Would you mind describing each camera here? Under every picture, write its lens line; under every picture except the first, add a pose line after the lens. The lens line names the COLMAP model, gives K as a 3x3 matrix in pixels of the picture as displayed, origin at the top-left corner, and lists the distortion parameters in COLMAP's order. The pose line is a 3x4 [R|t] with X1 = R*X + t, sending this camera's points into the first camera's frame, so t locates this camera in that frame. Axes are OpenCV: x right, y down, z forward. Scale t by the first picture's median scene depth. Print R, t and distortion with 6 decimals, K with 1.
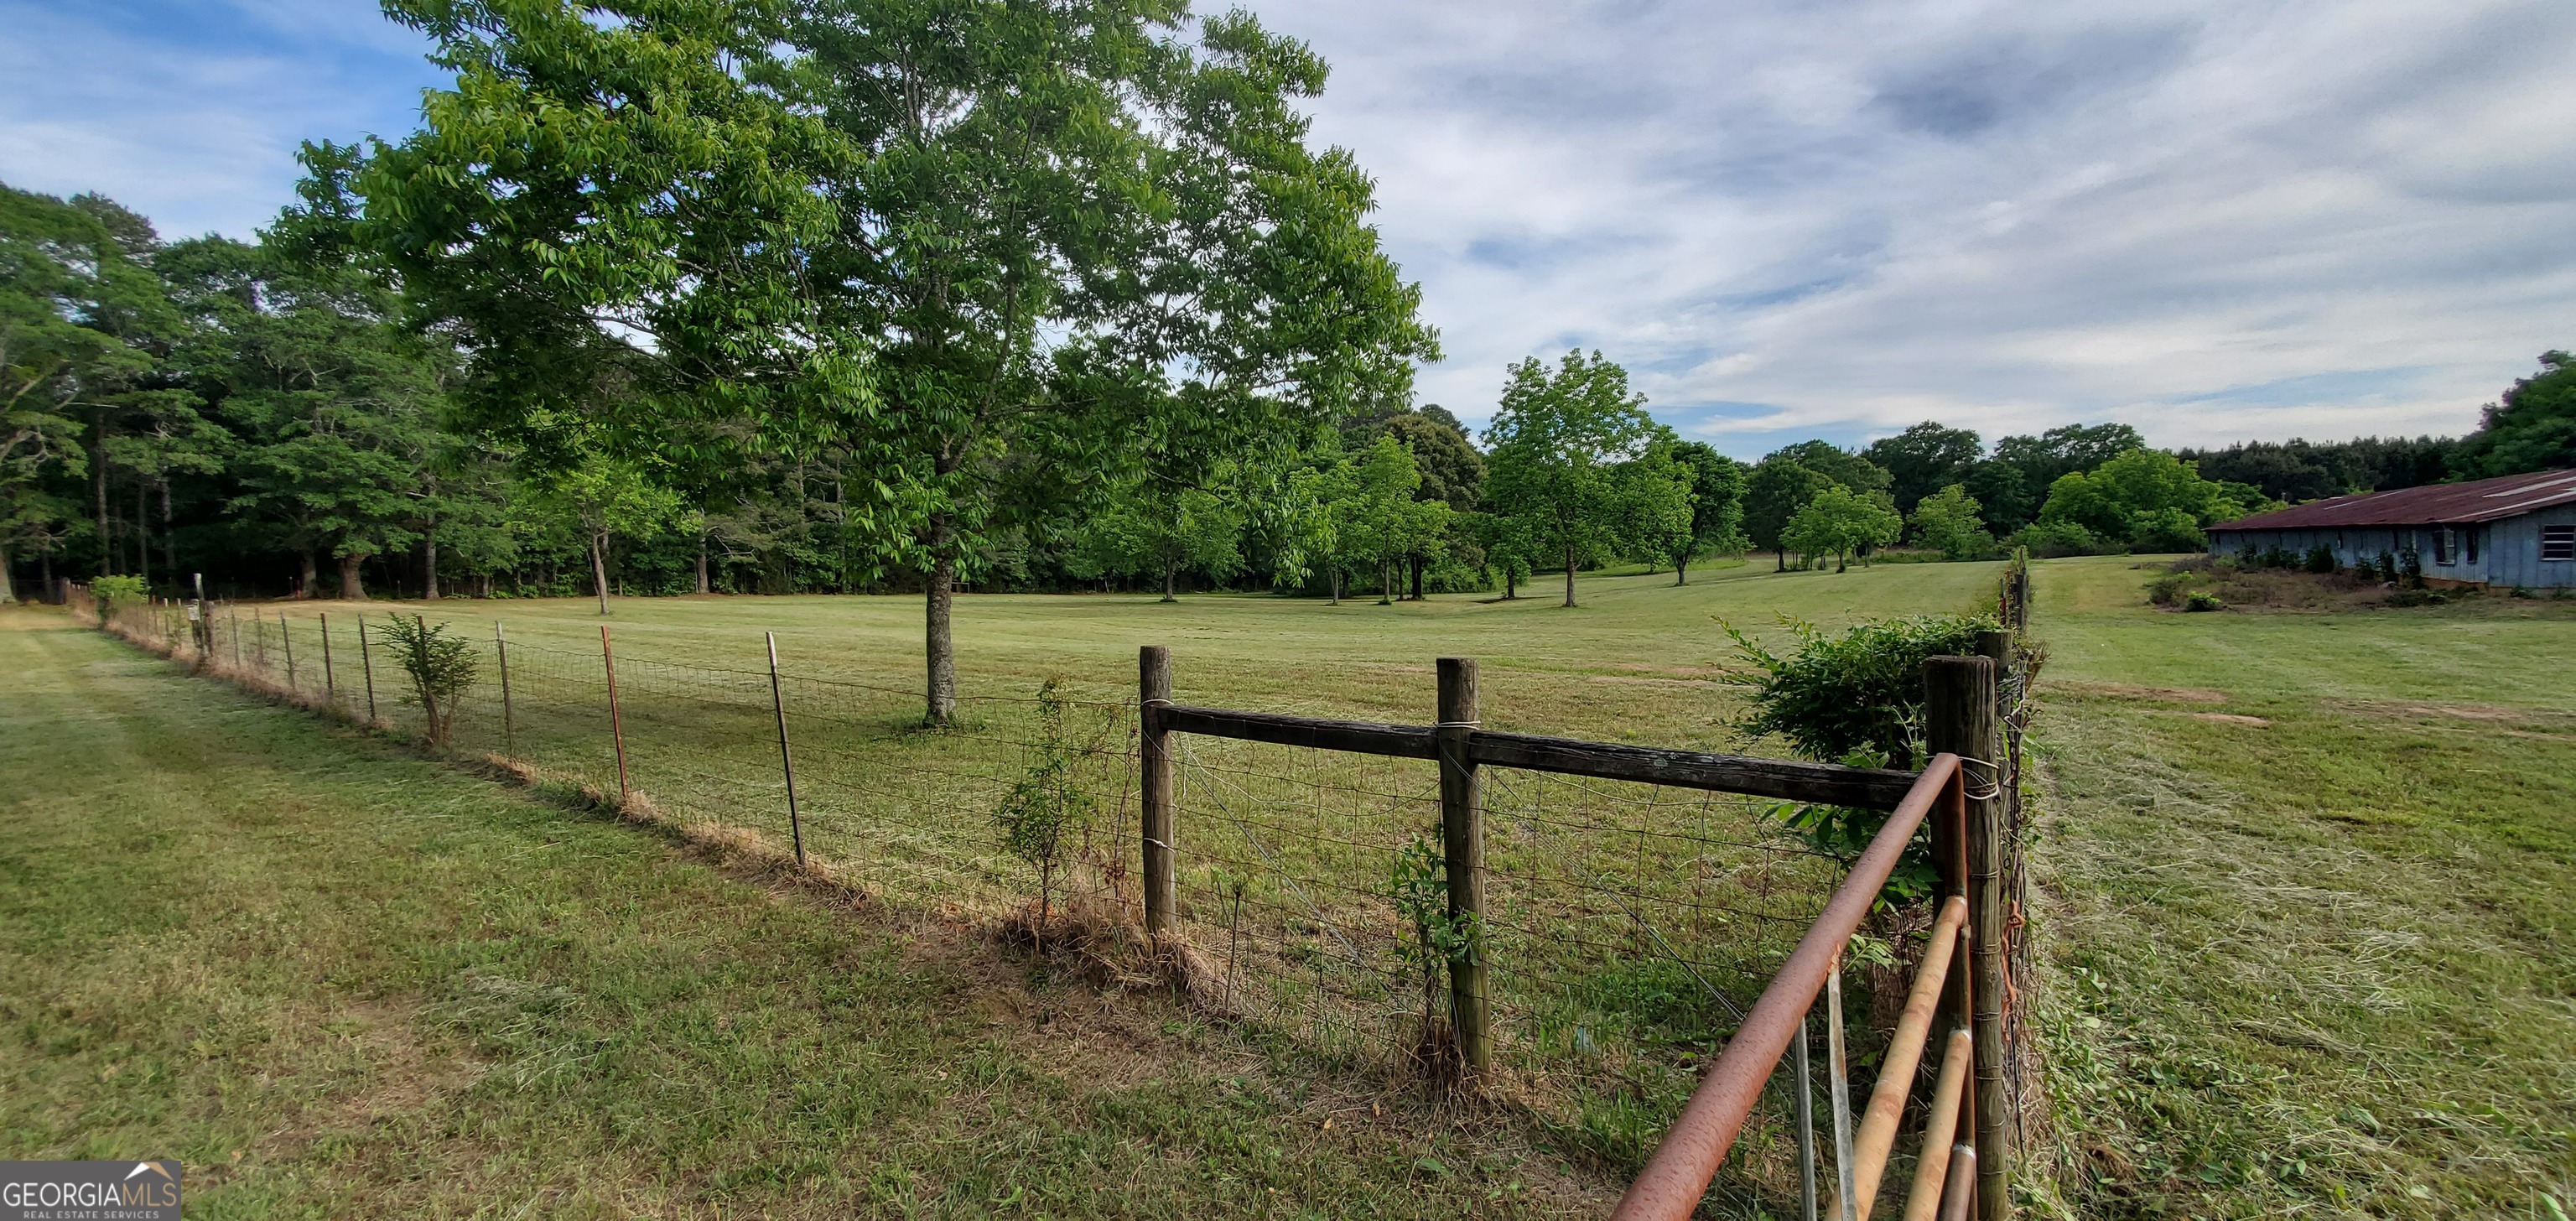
lens RADIAL K [[1021.2, 0, 1288.5], [0, 1021.2, 592.3], [0, 0, 1]] dist [-0.008802, 0.000799]
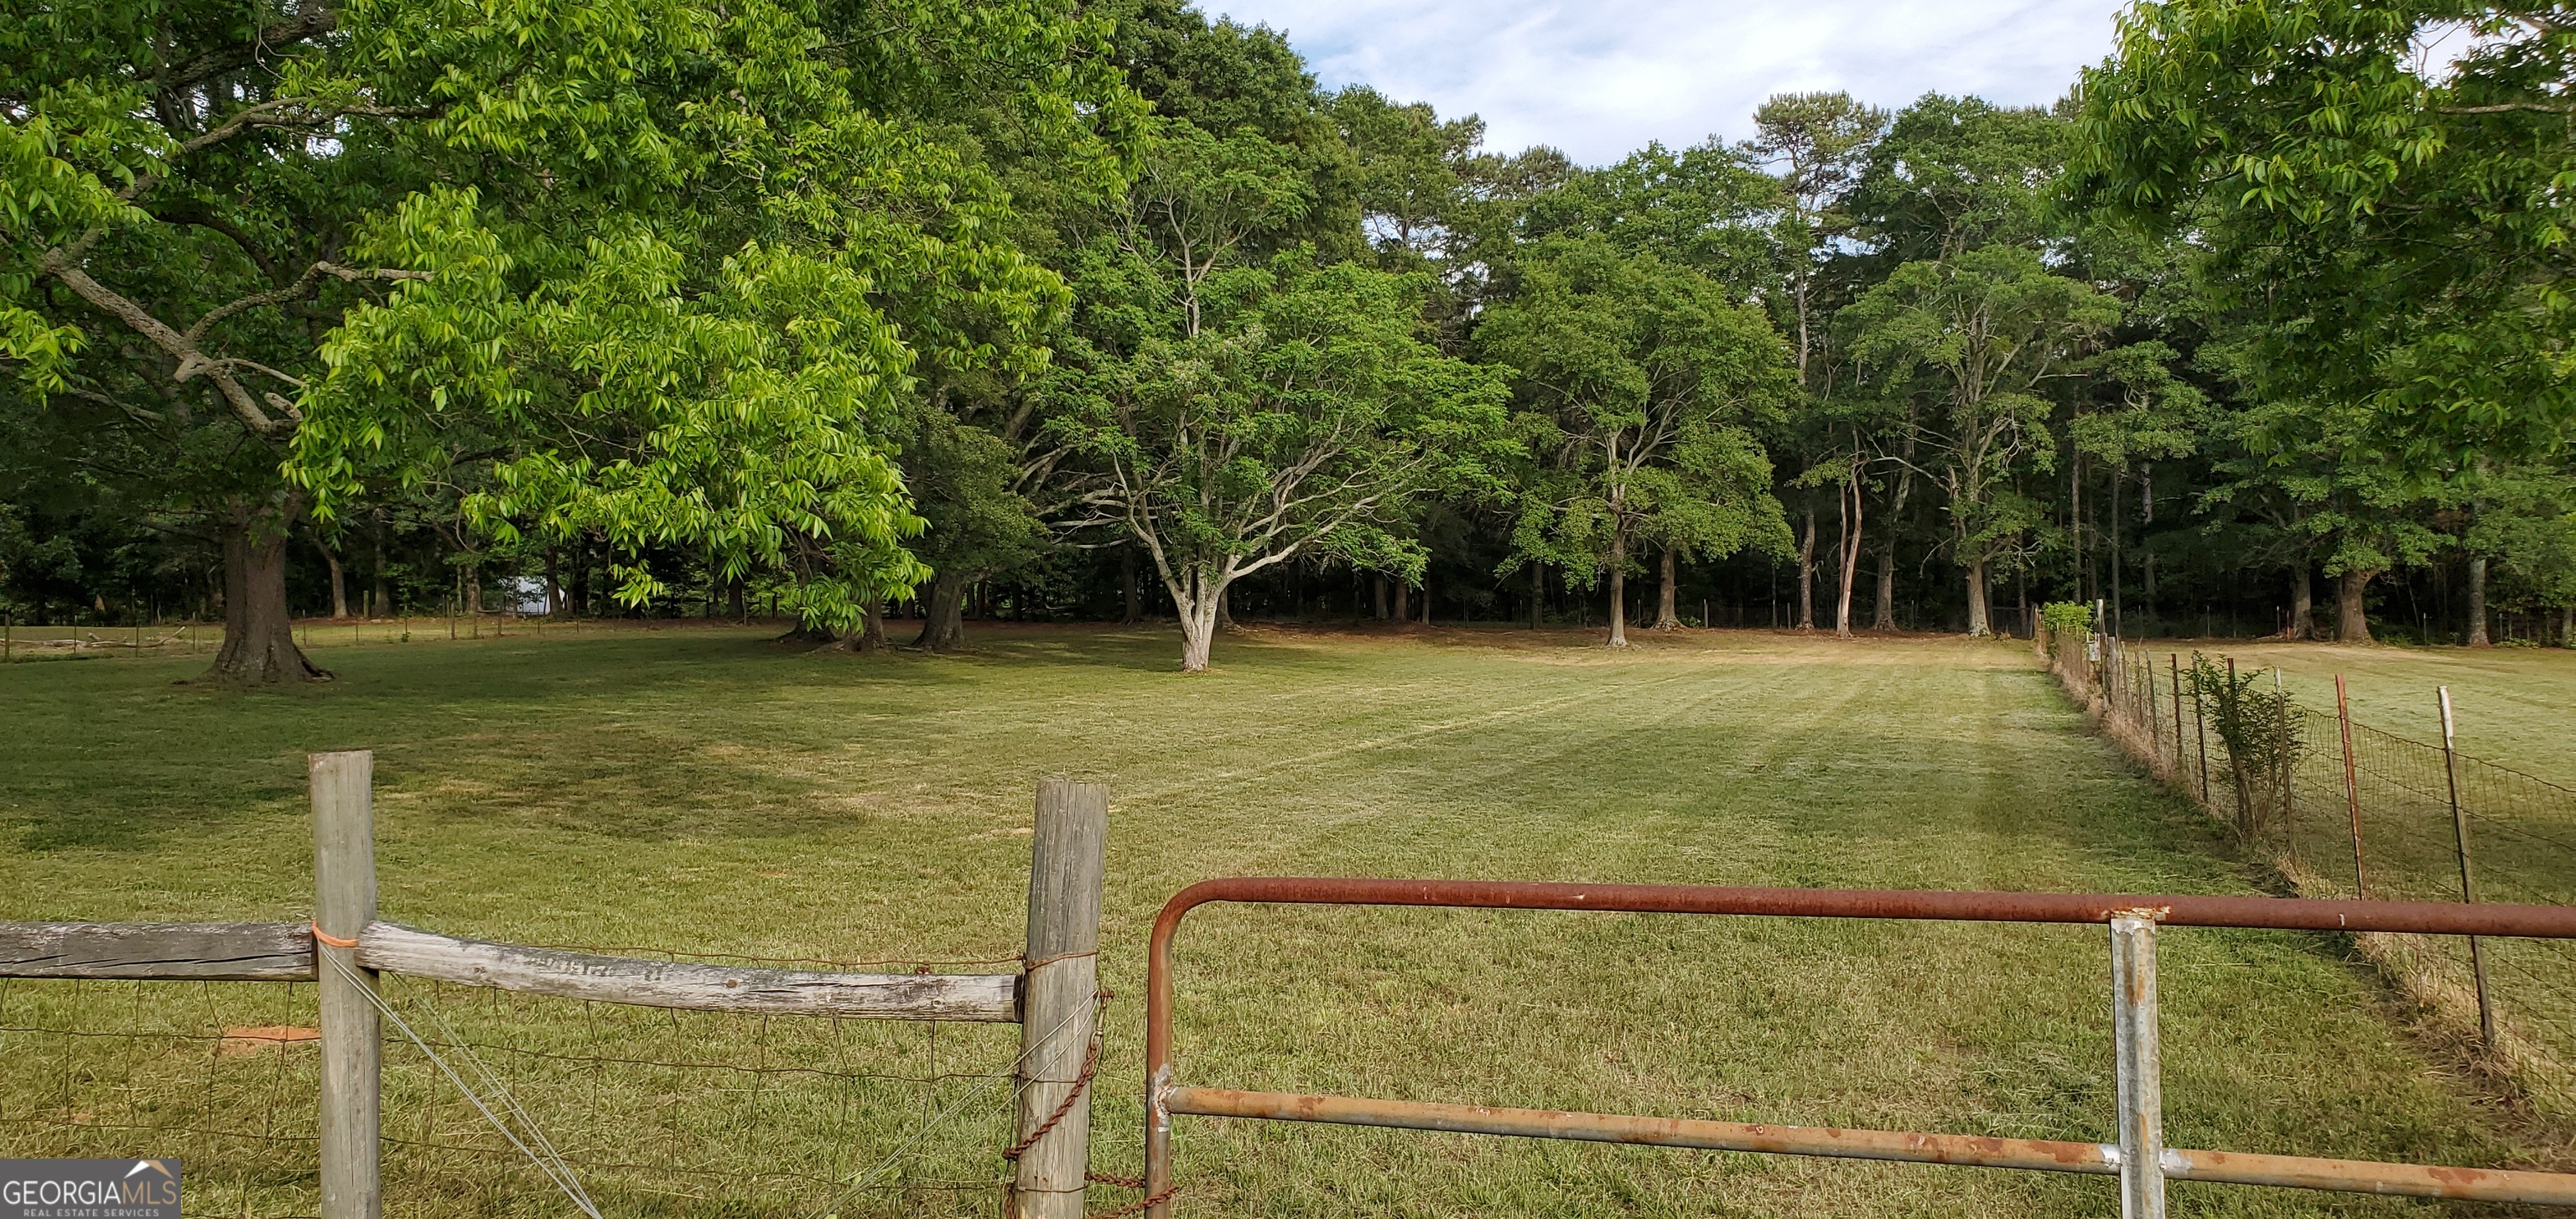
lens RADIAL K [[1995.2, 0, 1220.2], [0, 1995.2, 635.4], [0, 0, 1]] dist [0.033537, -0.030438]
pose [[0.282071, 0.023258, -0.959112, 0.288739], [-0.026893, 0.999505, 0.016329, 0.003188], [0.959017, 0.021188, 0.282557, -0.082579]]
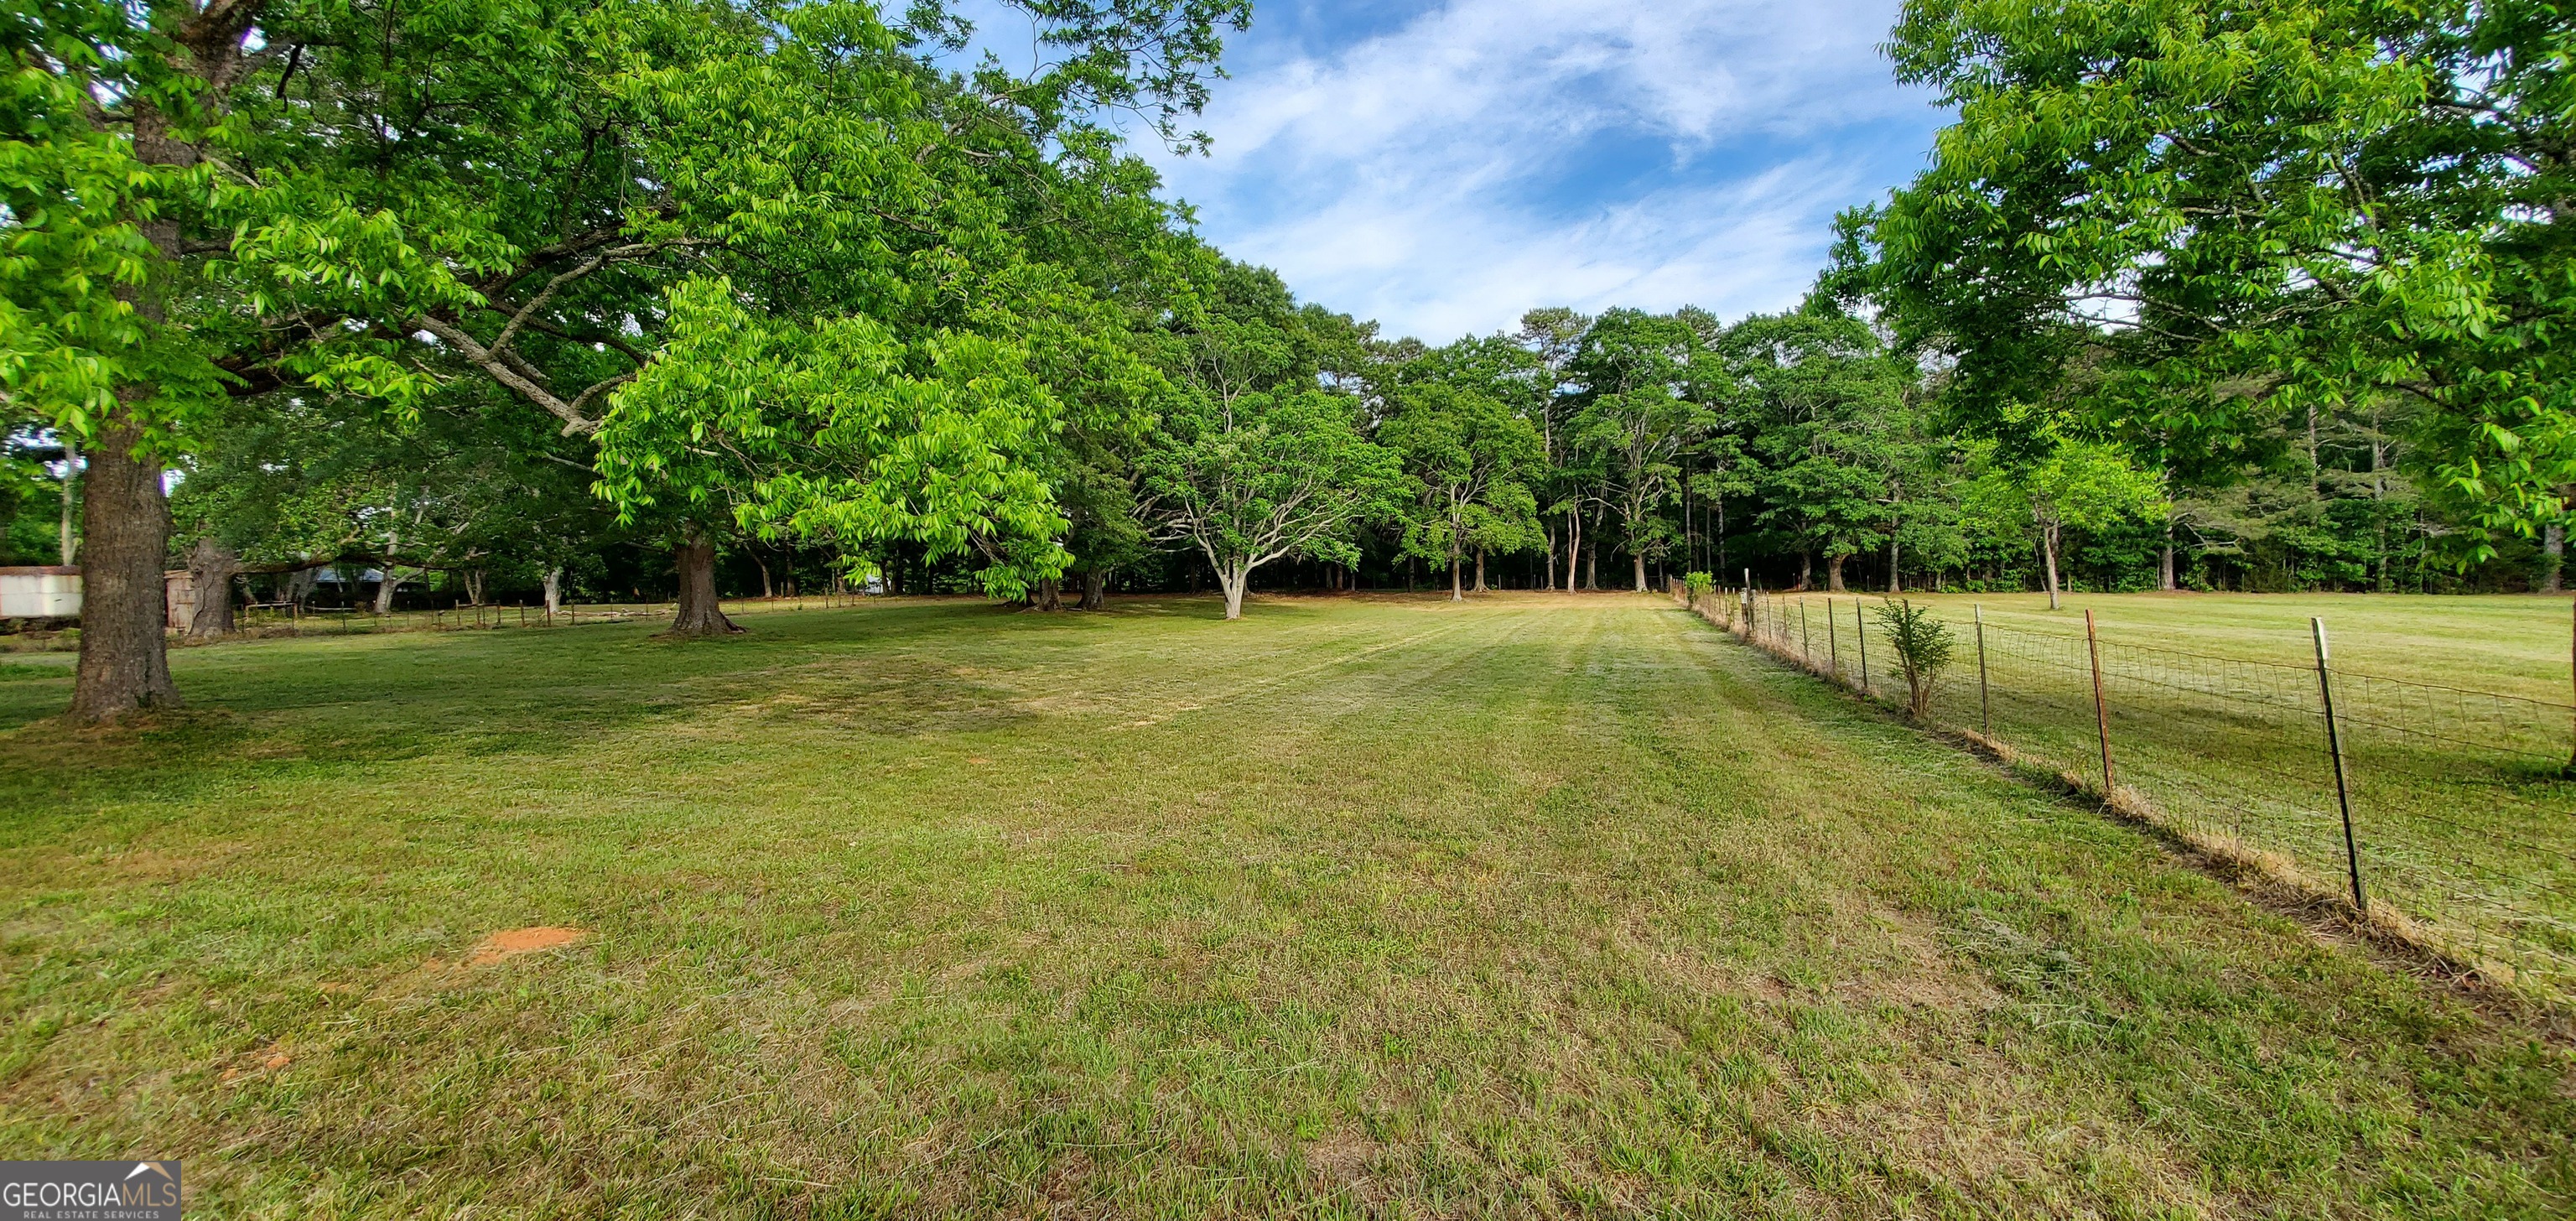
lens RADIAL K [[1021.2, 0, 1293.6], [0, 1021.2, 591.6], [0, 0, 1]] dist [-0.008802, 0.000799]
pose [[0.334336, 0.011782, -0.942380, -0.006606], [-0.009755, 0.999912, 0.009041, 0.009468], [0.942403, 0.006170, 0.334422, -0.030944]]
